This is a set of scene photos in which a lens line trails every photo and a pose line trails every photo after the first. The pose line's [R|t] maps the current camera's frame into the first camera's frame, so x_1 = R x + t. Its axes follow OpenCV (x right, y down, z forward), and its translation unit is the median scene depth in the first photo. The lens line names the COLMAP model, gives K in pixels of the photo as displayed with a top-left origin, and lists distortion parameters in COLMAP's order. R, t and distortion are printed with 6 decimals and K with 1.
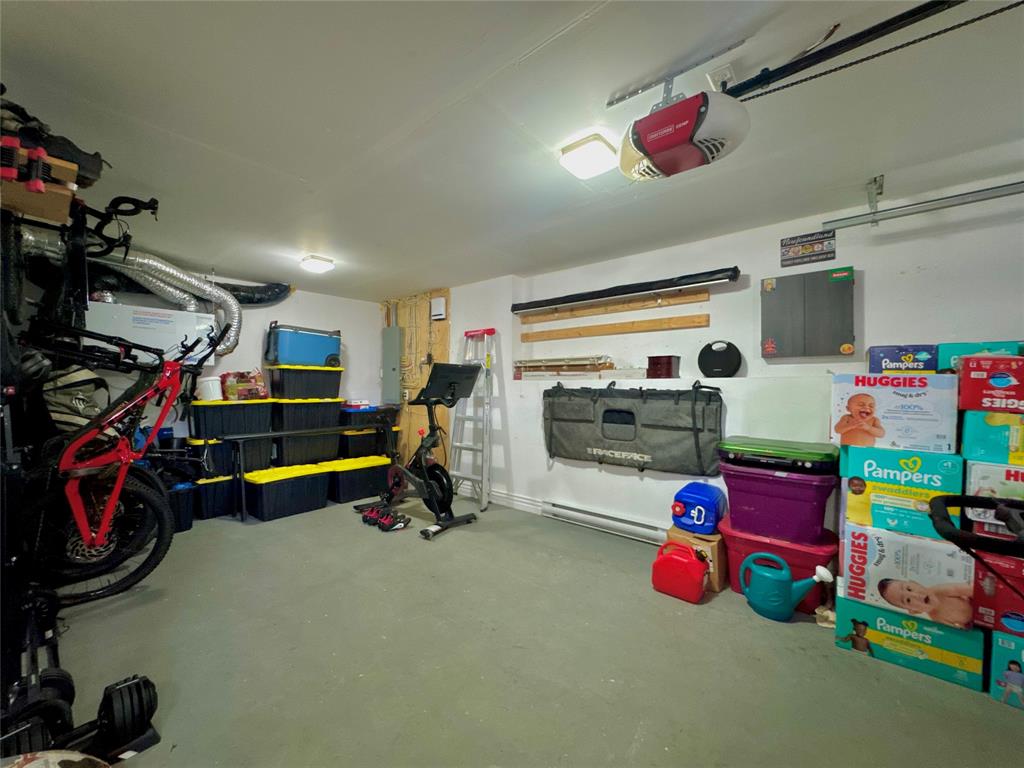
lens RADIAL K [[408.4, 0, 510.5], [0, 408.4, 384.5], [0, 0, 1]] dist [-0.004078, 0.000852]
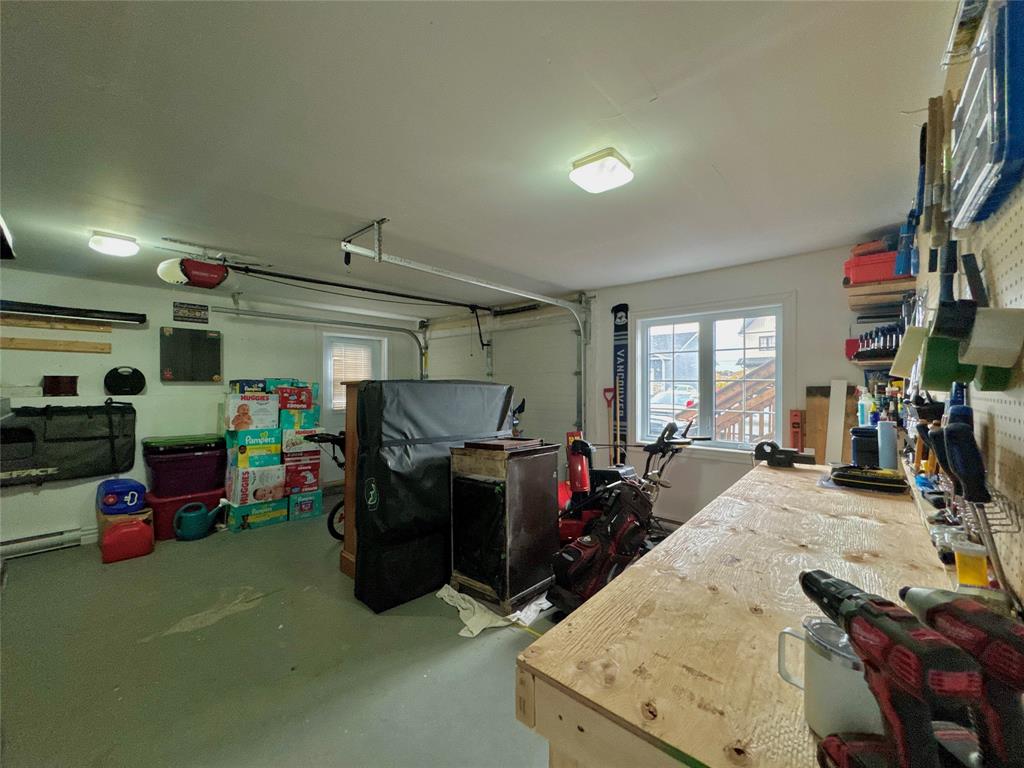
lens RADIAL K [[408.4, 0, 510.8], [0, 408.4, 386.6], [0, 0, 1]] dist [-0.004078, 0.000852]
pose [[0.008937, 0.002649, 0.999957, -0.921887], [0.003765, 0.999989, -0.002683, -0.042995], [-0.999953, 0.003788, 0.008926, -0.278180]]
